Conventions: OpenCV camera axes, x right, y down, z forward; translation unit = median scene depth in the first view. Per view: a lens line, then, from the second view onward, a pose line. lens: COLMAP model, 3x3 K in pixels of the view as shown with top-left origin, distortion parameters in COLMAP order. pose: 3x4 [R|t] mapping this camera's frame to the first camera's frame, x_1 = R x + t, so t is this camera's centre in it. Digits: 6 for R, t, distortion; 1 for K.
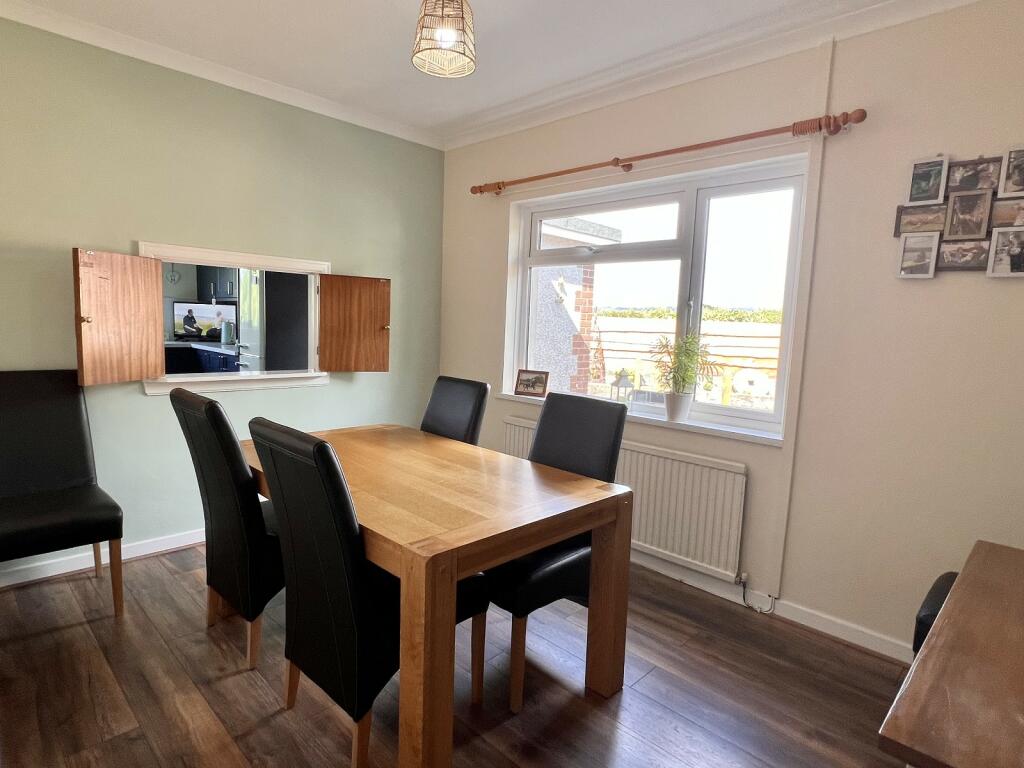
lens RADIAL K [[566.7, 0, 511.7], [0, 566.7, 384.8], [0, 0, 1]] dist [0.005314, -0.002888]
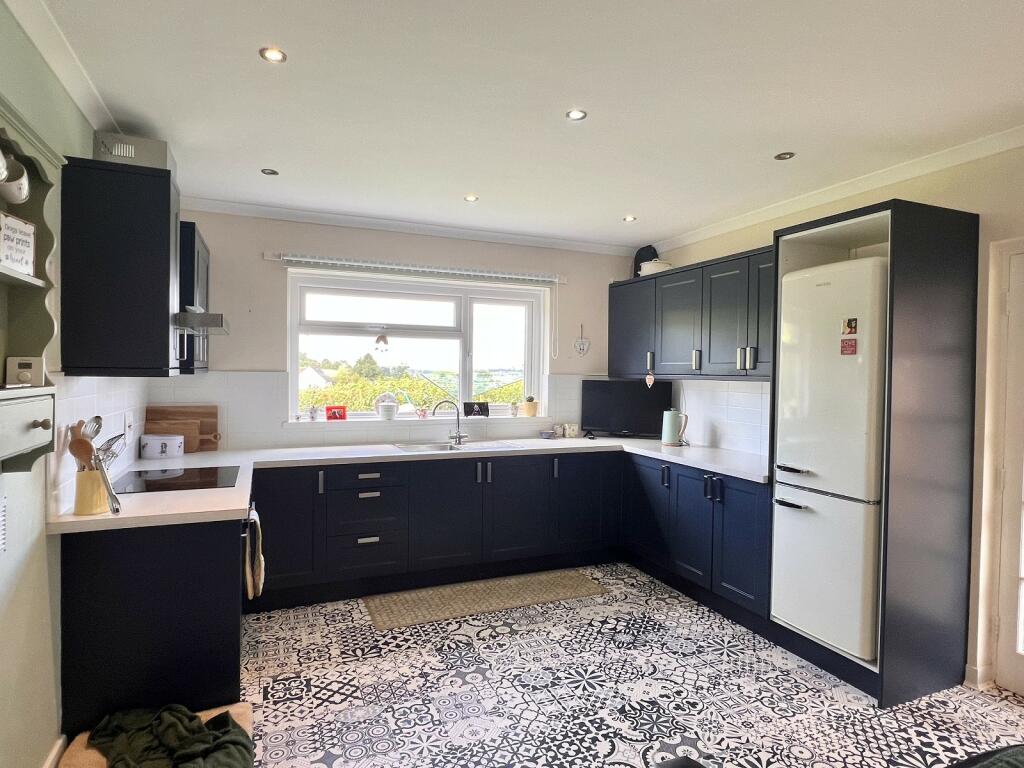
lens RADIAL K [[566.7, 0, 511.0], [0, 566.7, 383.0], [0, 0, 1]] dist [0.005314, -0.002888]
pose [[0.376733, -0.055414, 0.924663, -1.007992], [0.110723, 0.993746, 0.014443, -0.116120], [-0.919681, 0.096940, 0.380513, 0.330229]]
